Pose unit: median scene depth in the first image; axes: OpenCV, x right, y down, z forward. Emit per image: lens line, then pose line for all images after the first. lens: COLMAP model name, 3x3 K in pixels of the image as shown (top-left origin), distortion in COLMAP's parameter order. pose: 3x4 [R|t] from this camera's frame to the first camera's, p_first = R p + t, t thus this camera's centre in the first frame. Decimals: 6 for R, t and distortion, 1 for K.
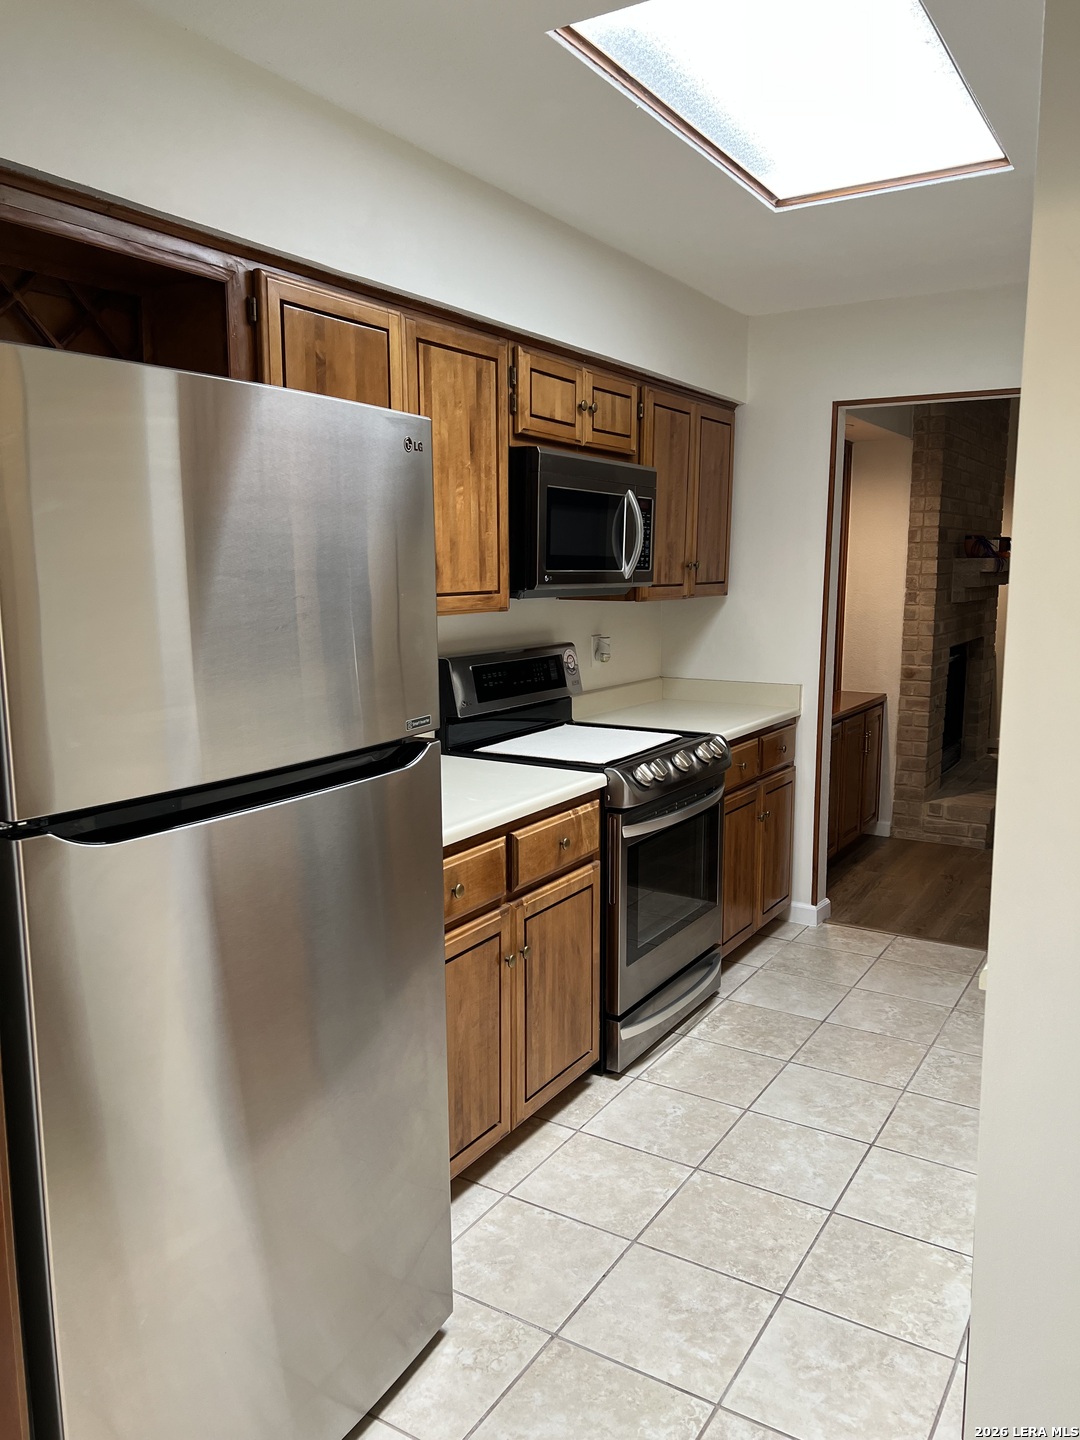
lens RADIAL K [[1080.0, 0, 496.2], [0, 1080.0, 742.3], [0, 0, 1]] dist [0.065018, -0.084963]
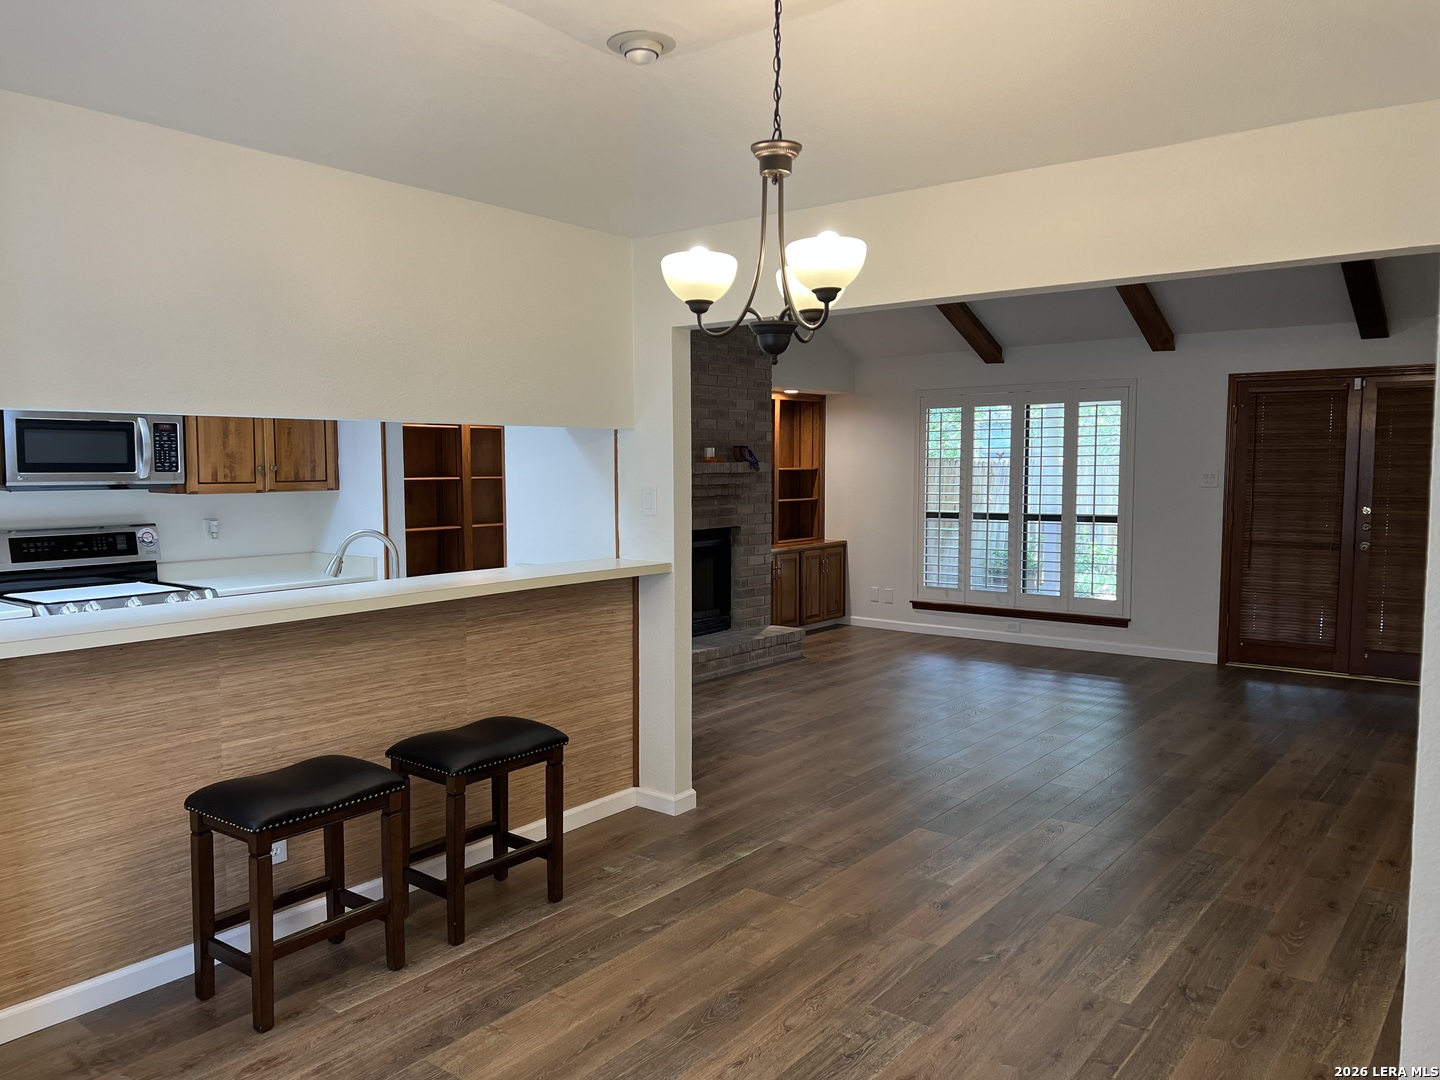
lens RADIAL K [[1080.0, 0, 714.7], [0, 1080.0, 546.9], [0, 0, 1]] dist [0.065018, -0.084963]
pose [[0.994528, 0.013147, -0.103641, 1.266014], [-0.021612, 0.996481, -0.080984, 0.048330], [0.102212, 0.082781, 0.991312, -0.426962]]
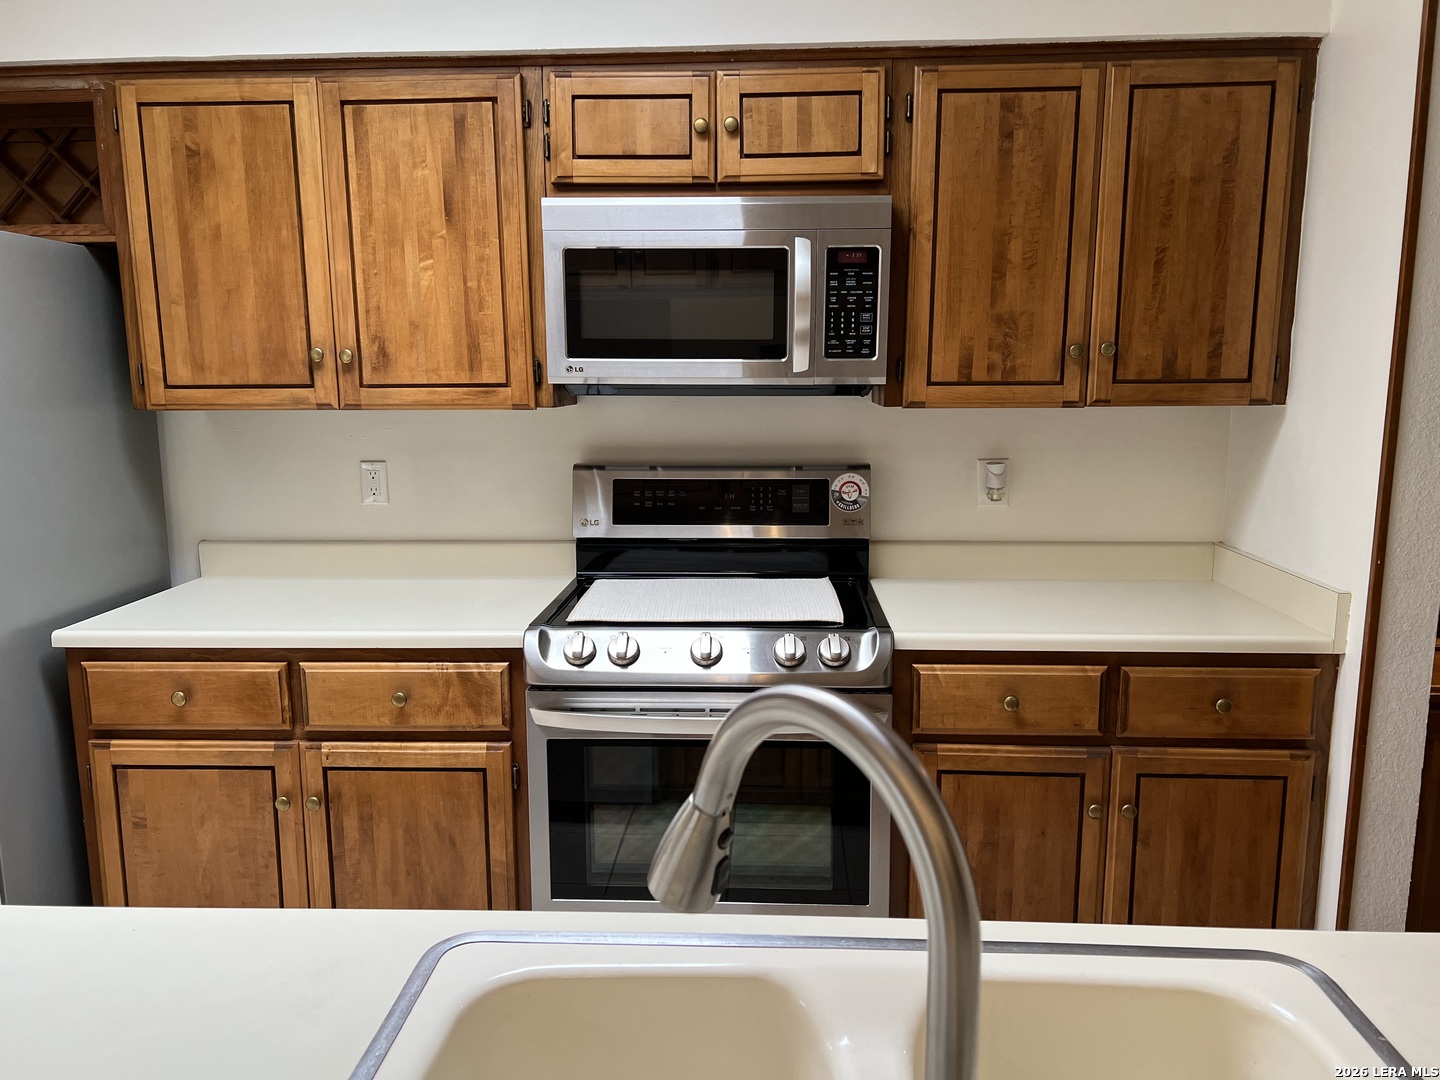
lens RADIAL K [[1080.0, 0, 719.4], [0, 1080.0, 545.1], [0, 0, 1]] dist [0.065018, -0.084963]
pose [[0.499597, 0.146071, -0.853853, 0.844701], [-0.138700, 0.986452, 0.087601, -0.120929], [0.855082, 0.074664, 0.513089, 0.770057]]
